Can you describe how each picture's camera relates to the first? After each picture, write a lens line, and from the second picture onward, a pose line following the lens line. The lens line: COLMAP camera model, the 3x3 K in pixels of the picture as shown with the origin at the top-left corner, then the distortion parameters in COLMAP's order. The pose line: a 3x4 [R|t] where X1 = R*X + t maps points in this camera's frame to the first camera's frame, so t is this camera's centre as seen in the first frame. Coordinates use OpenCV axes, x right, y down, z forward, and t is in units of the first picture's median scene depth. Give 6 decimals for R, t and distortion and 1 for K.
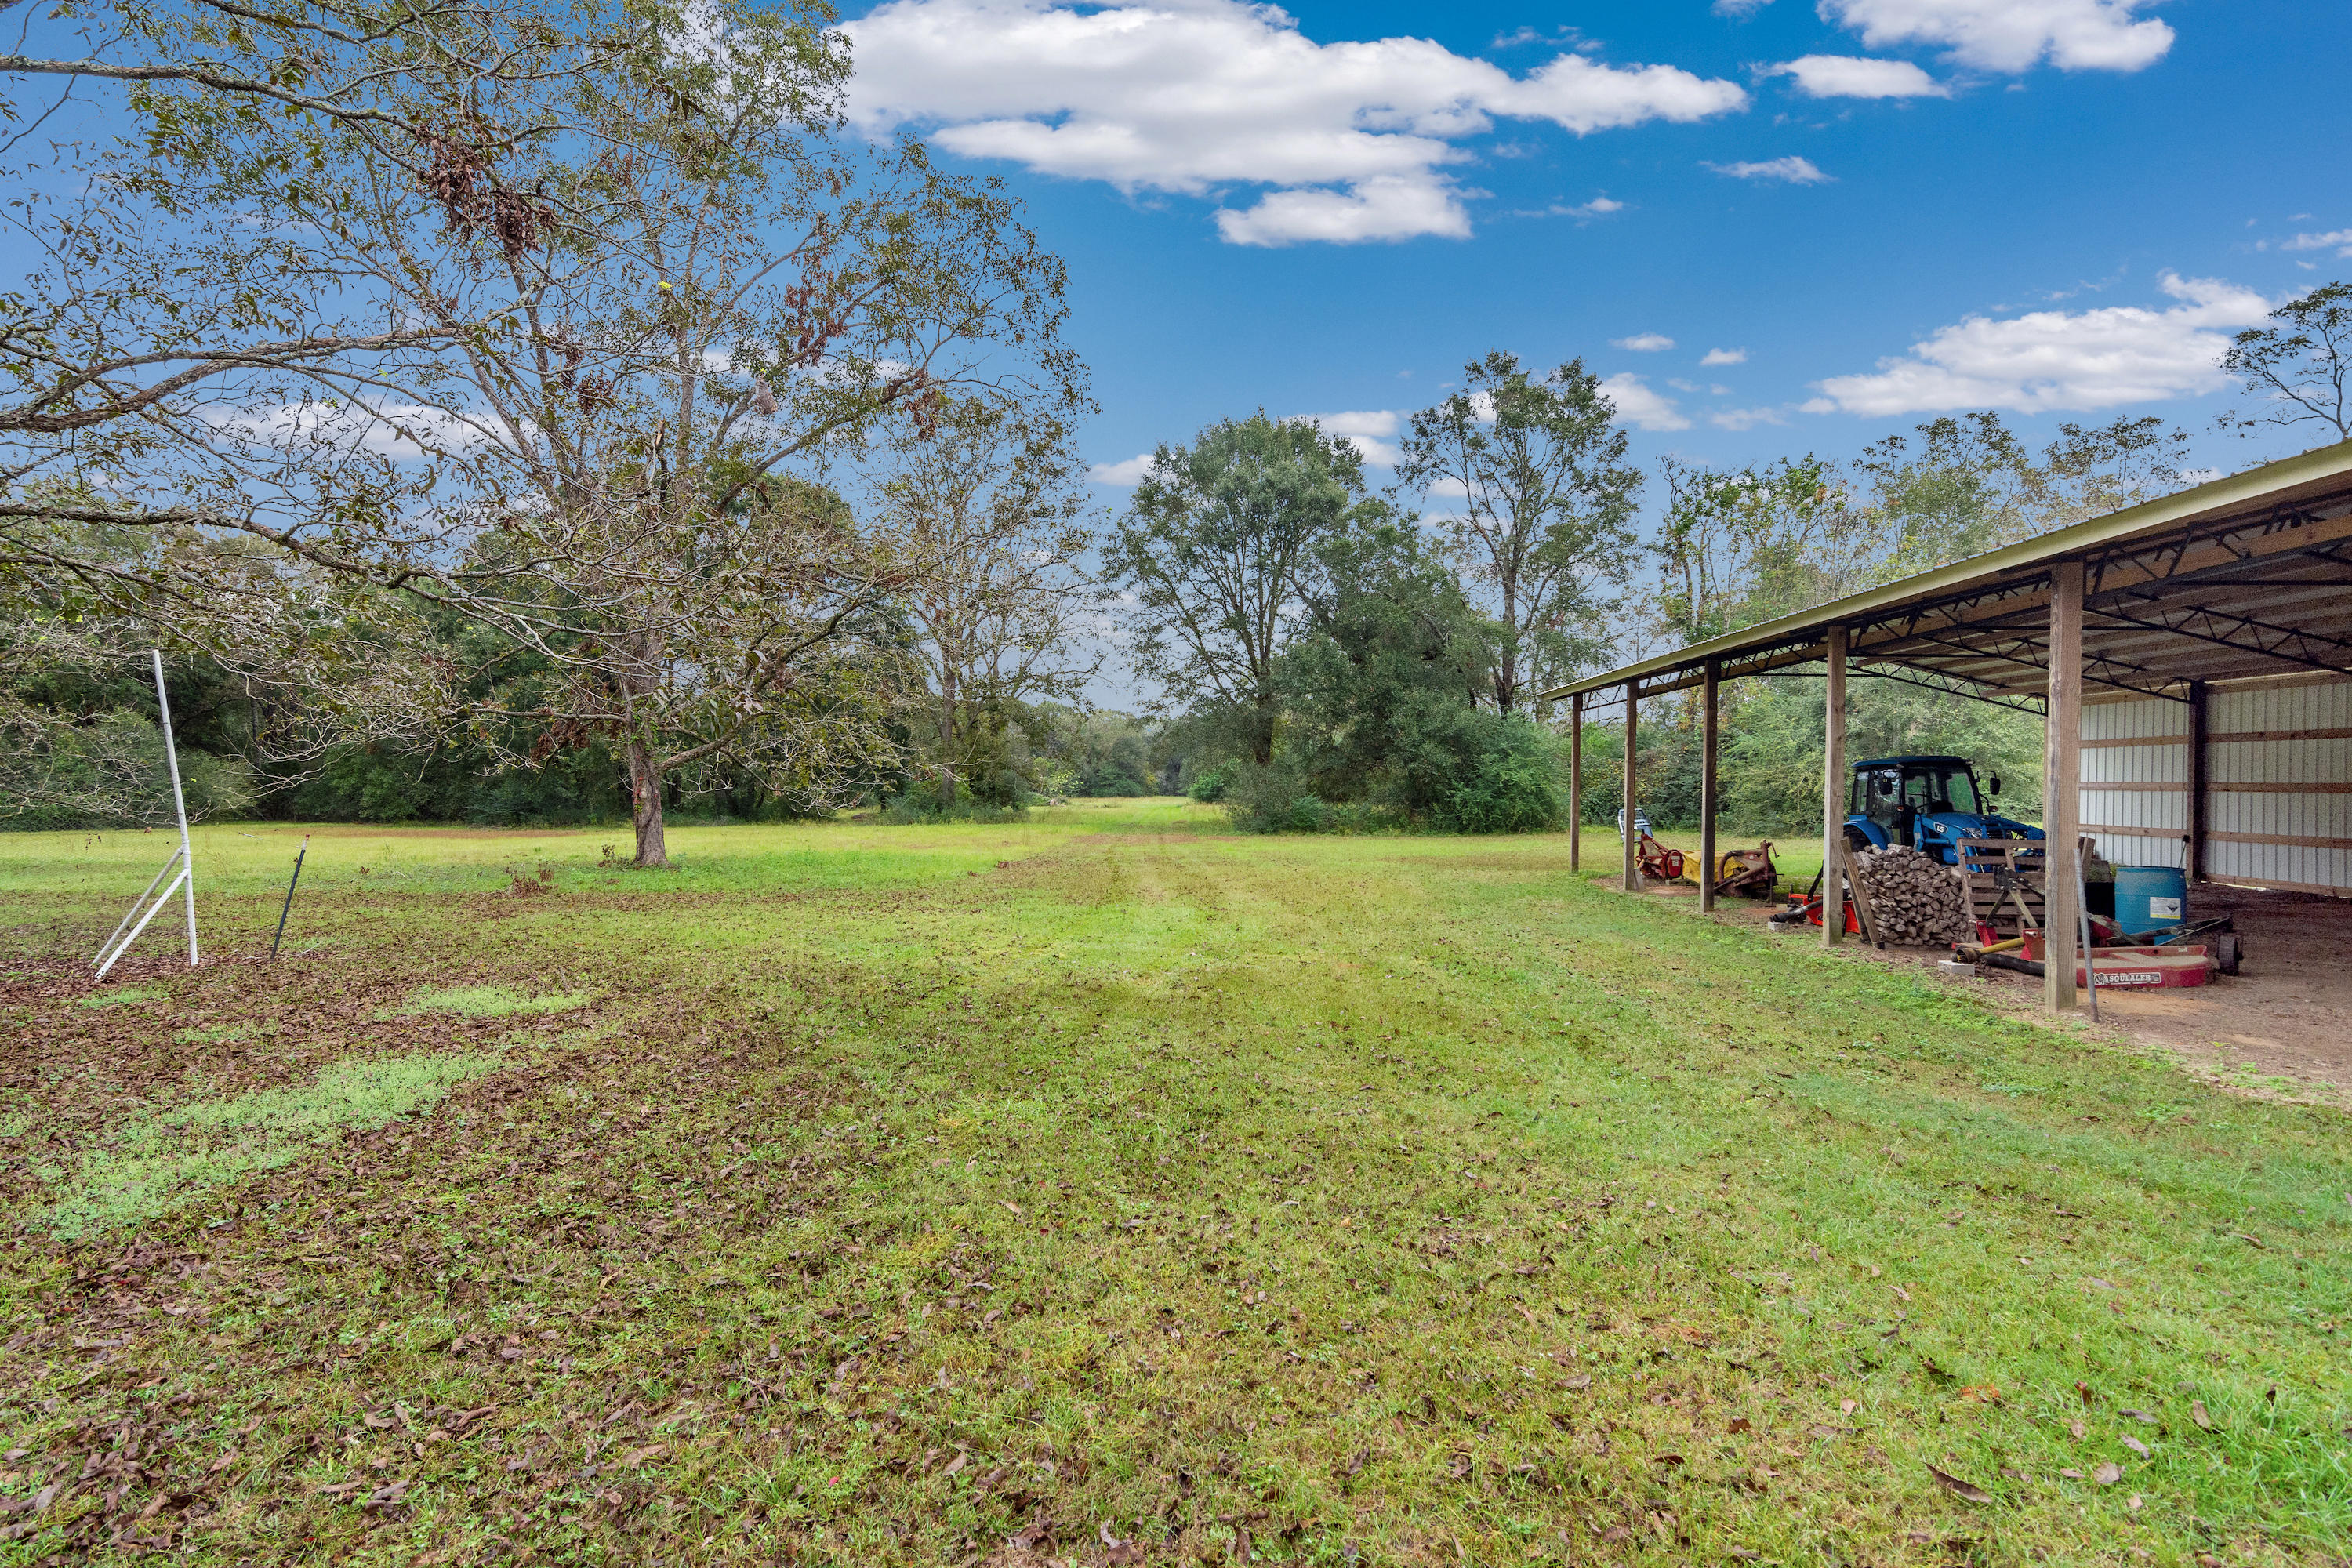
lens RADIAL K [[1137.5, 0, 1182.4], [0, 1137.5, 777.8], [0, 0, 1]] dist [-0.001489, 0.001634]
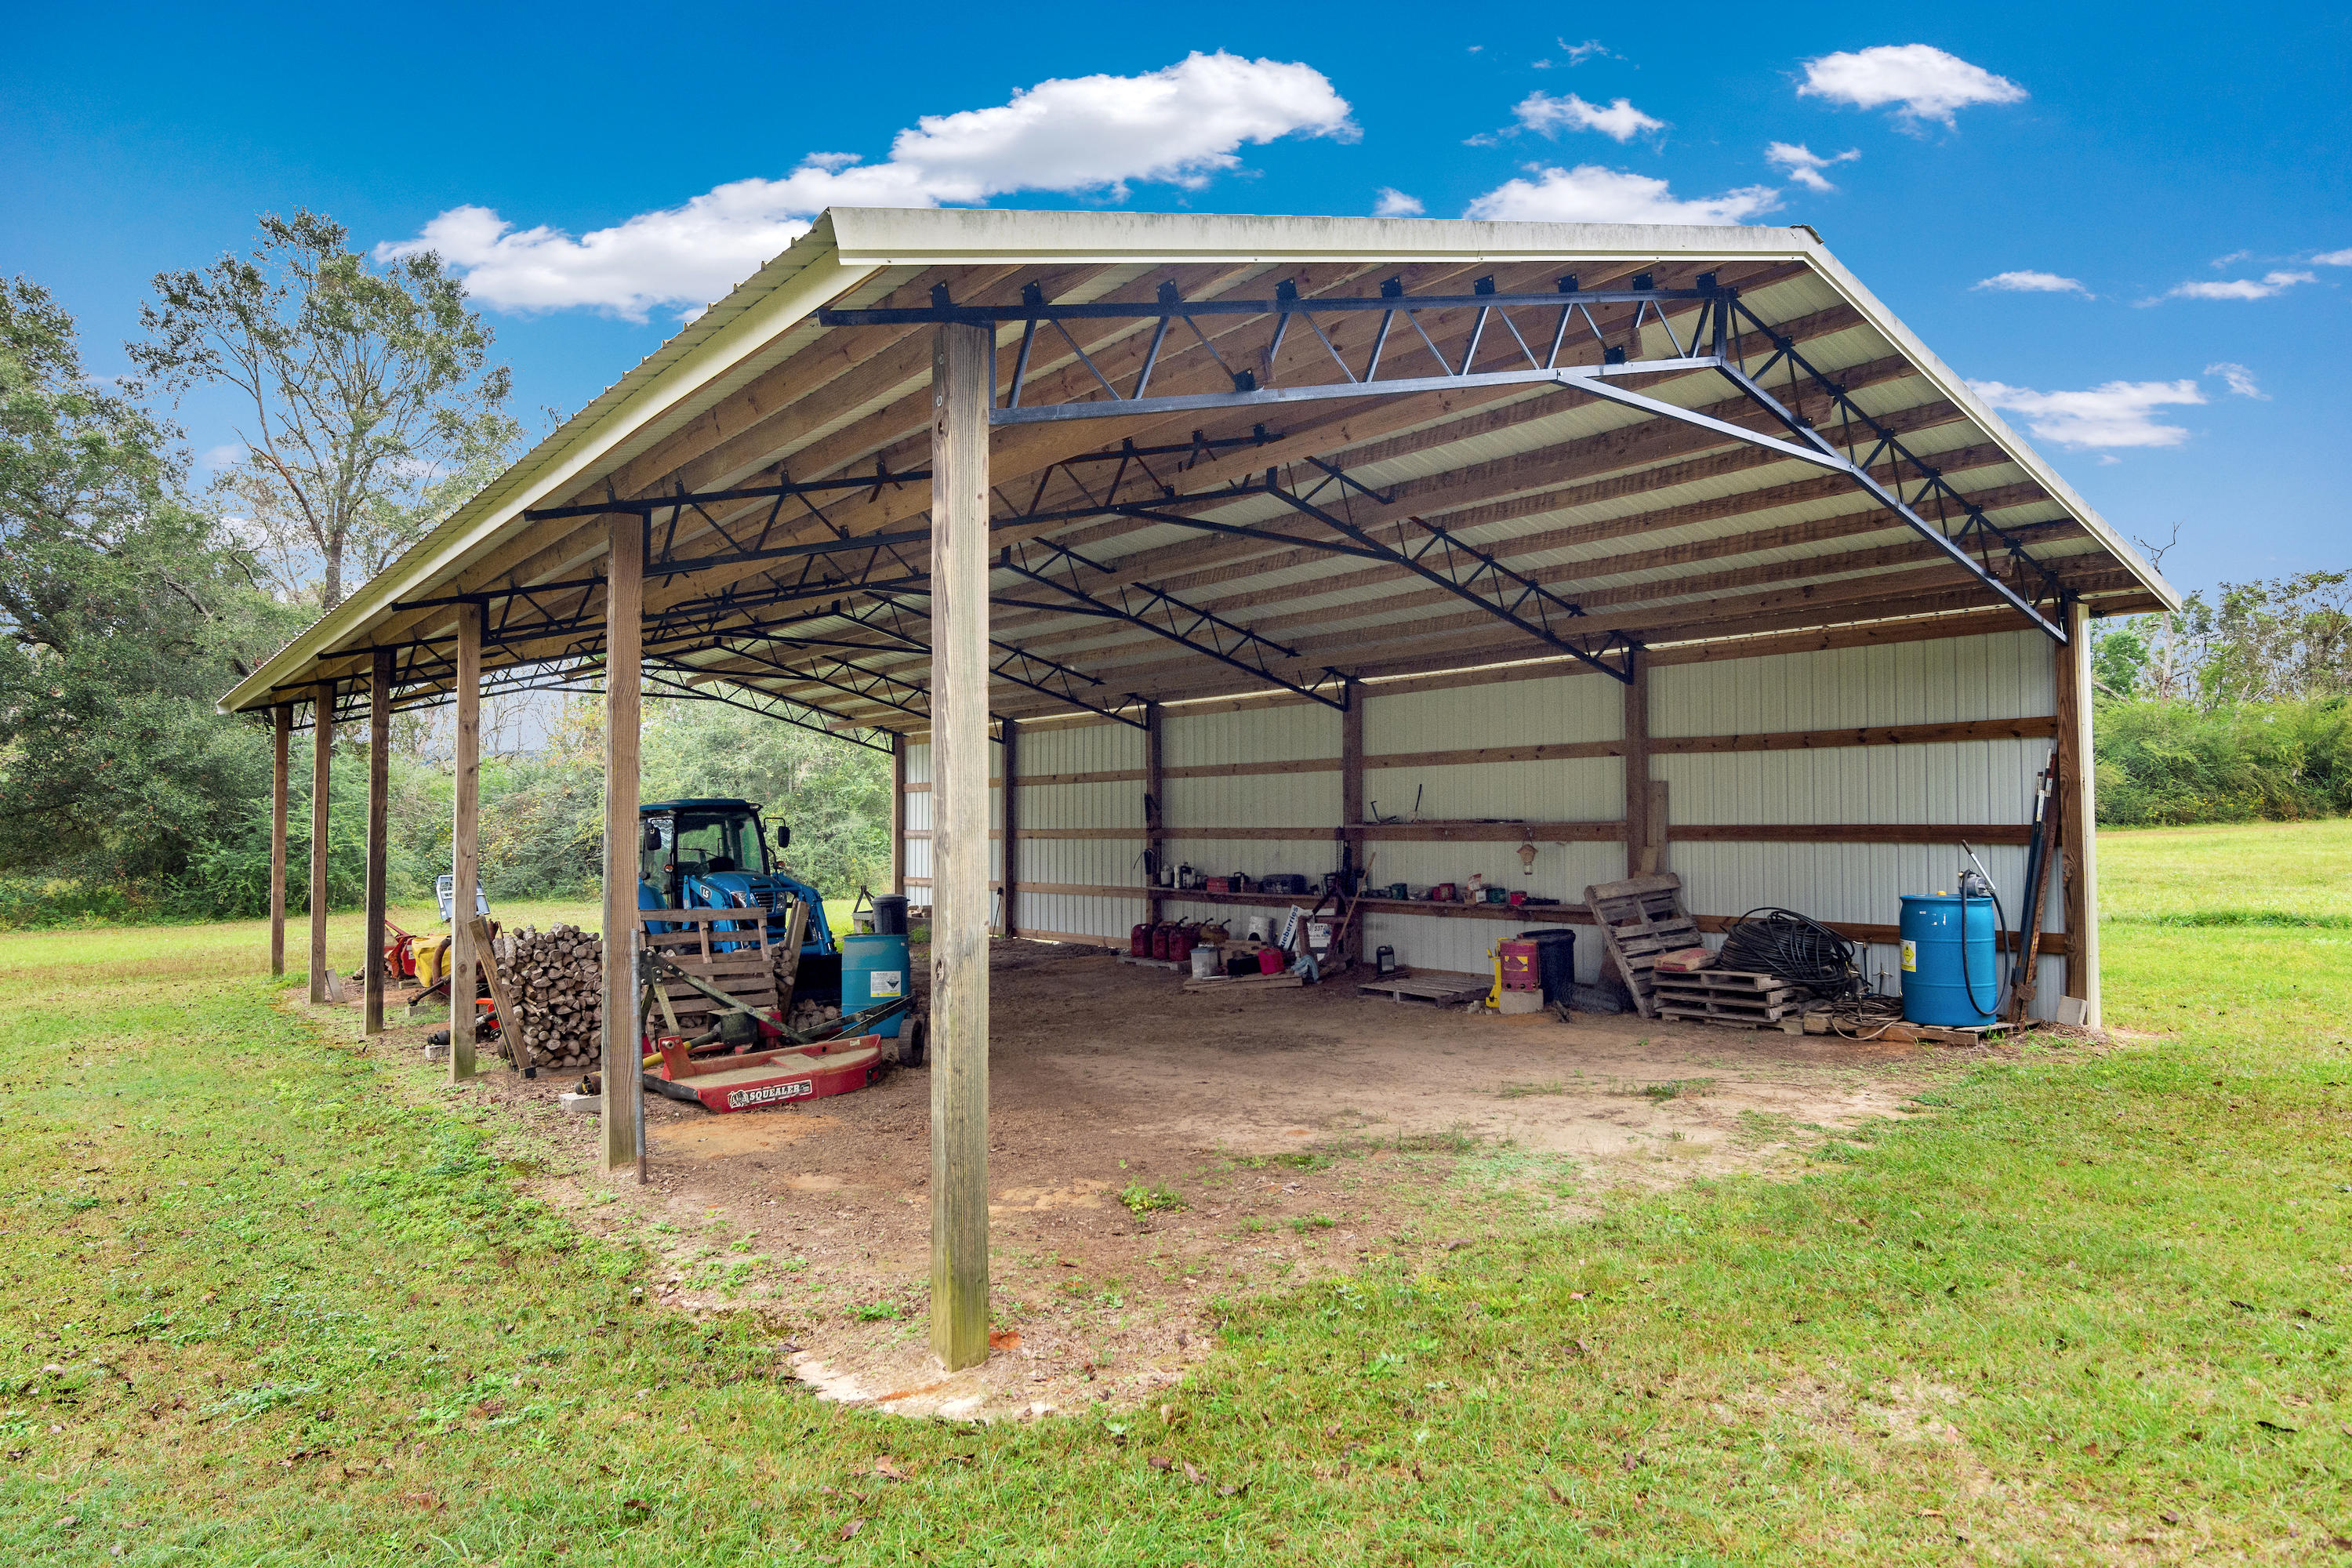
lens RADIAL K [[1395.9, 0, 1175.9], [0, 1395.9, 780.8], [0, 0, 1]] dist [0.002707, 0.000587]
pose [[0.736123, 0.013552, 0.676712, 0.235328], [0.010533, 0.999449, -0.031473, 0.001767], [-0.676766, 0.030296, 0.735575, 0.081638]]
